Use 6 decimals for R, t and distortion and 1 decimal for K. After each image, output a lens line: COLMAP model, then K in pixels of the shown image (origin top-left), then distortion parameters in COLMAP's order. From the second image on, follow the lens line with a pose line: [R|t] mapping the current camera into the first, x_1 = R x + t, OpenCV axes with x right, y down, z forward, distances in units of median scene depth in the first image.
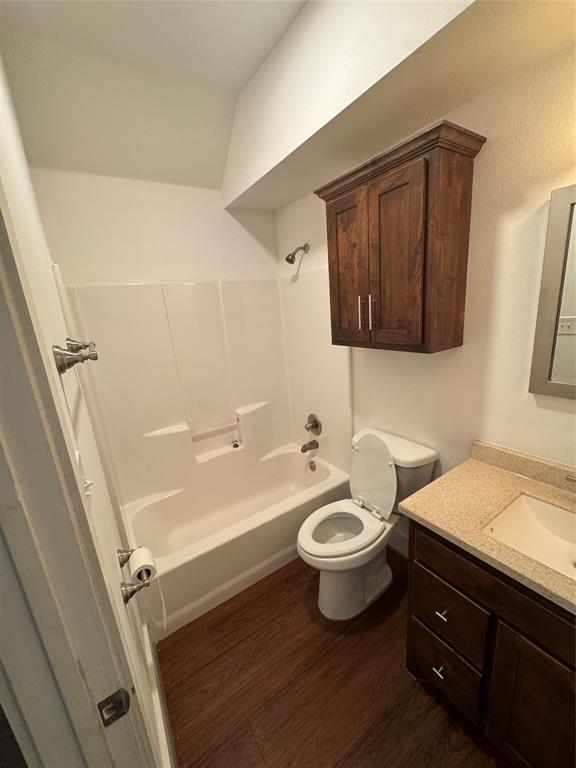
lens RADIAL K [[306.1, 0, 287.9], [0, 306.1, 382.9], [0, 0, 1]] dist [-0.000645, -0.000274]
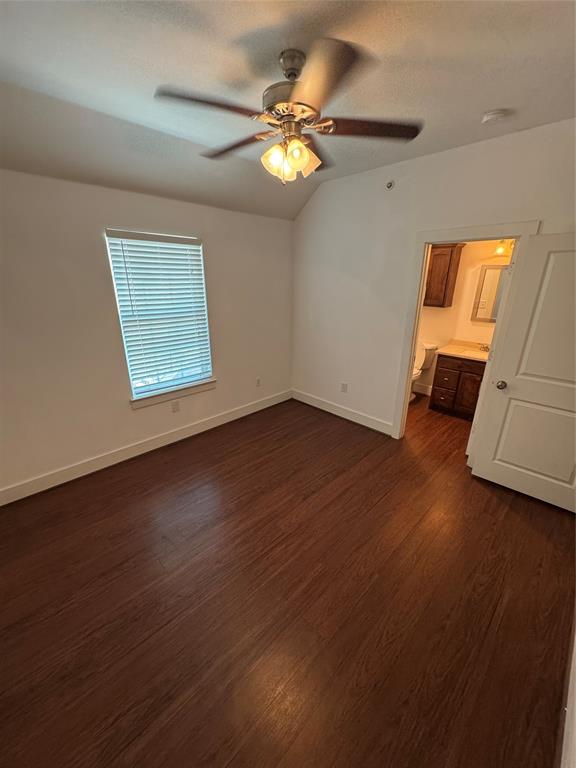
lens RADIAL K [[306.1, 0, 289.5], [0, 306.1, 388.6], [0, 0, 1]] dist [-0.000645, -0.000274]
pose [[0.974857, 0.014585, 0.222354, -1.670133], [-0.035597, 0.995234, 0.090787, 0.469533], [-0.219970, -0.096420, 0.970730, -1.685951]]
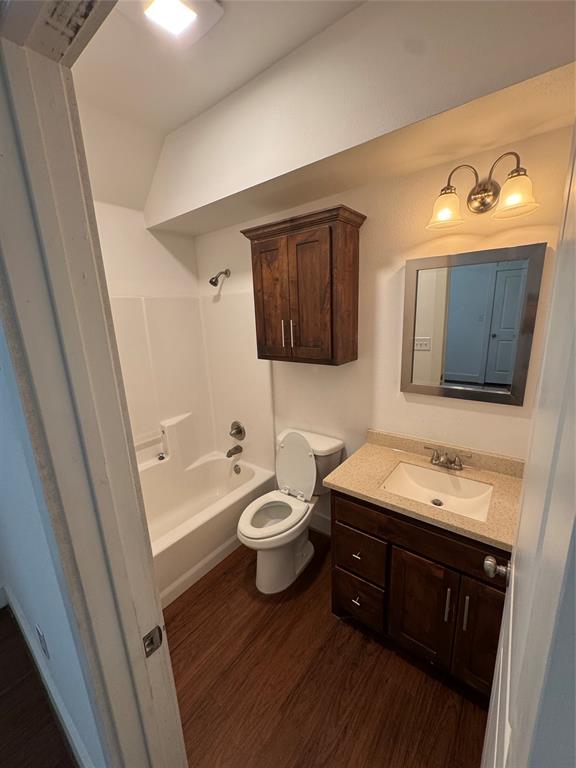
lens RADIAL K [[306.1, 0, 286.6], [0, 306.1, 382.6], [0, 0, 1]] dist [-0.000645, -0.000274]
pose [[0.948280, -0.030469, 0.315969, -0.158735], [0.042535, 0.998603, -0.031359, 0.009560], [-0.314572, 0.043177, 0.948251, -0.181643]]
